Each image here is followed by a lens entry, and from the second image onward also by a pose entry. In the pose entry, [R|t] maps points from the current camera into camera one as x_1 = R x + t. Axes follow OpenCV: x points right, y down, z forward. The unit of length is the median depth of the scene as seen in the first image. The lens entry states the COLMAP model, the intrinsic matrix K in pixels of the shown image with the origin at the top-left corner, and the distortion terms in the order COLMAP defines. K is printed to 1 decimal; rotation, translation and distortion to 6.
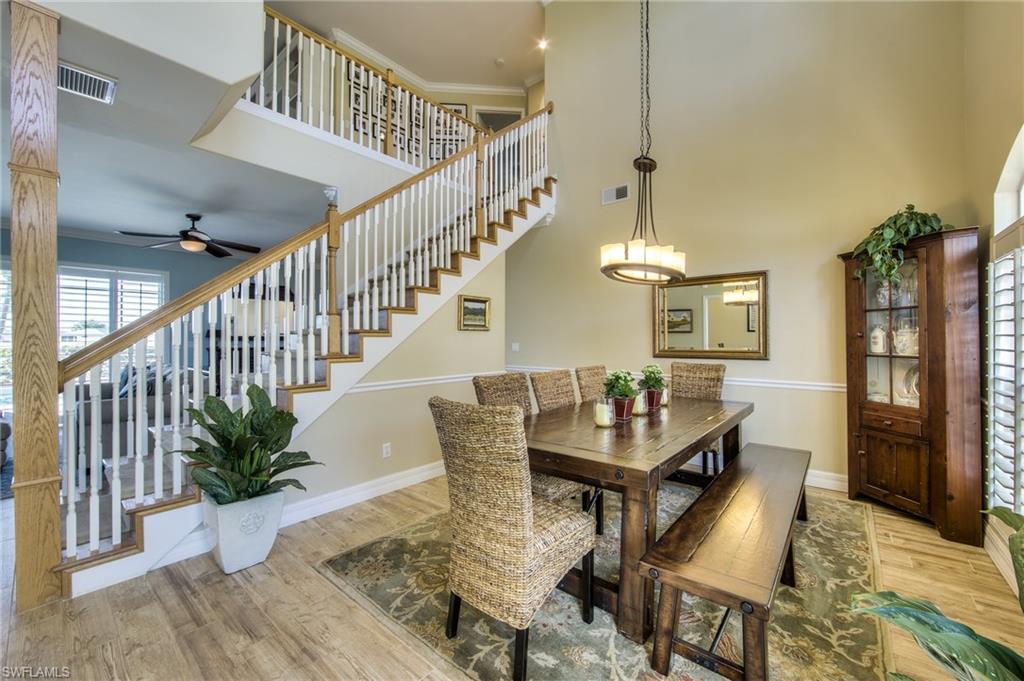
lens RADIAL K [[403.7, 0, 513.5], [0, 403.7, 340.7], [0, 0, 1]] dist [-0.004314, 0.000099]
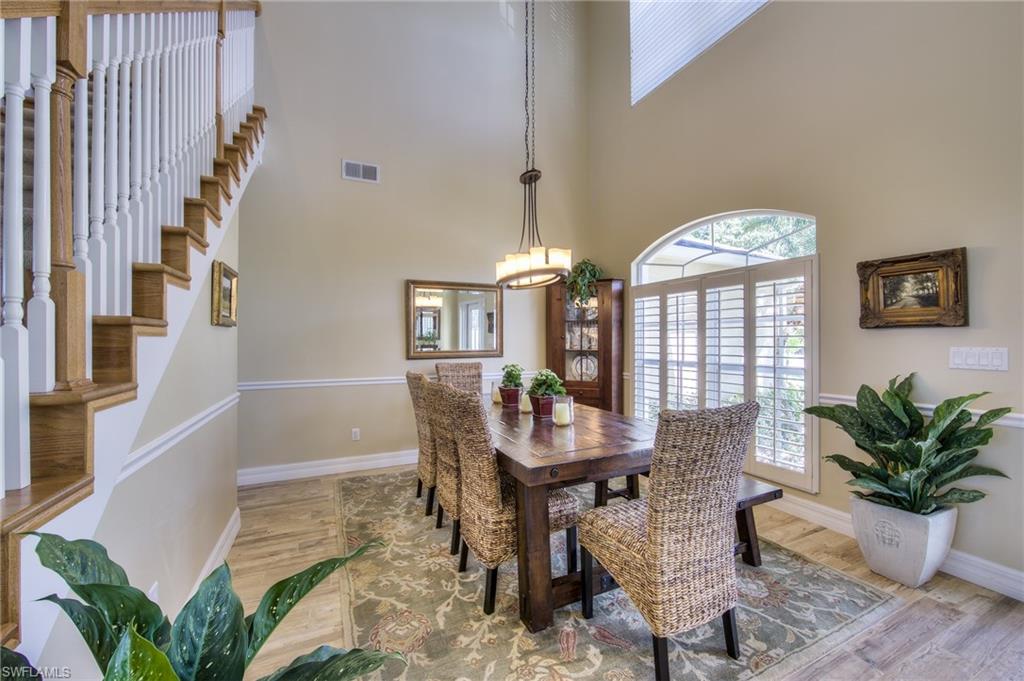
lens RADIAL K [[403.7, 0, 511.1], [0, 403.7, 339.3], [0, 0, 1]] dist [-0.004314, 0.000099]
pose [[0.416827, 0.003229, 0.908980, -0.475716], [0.004309, 0.999975, -0.005528, -0.000525], [-0.908976, 0.006221, 0.416803, 0.434913]]
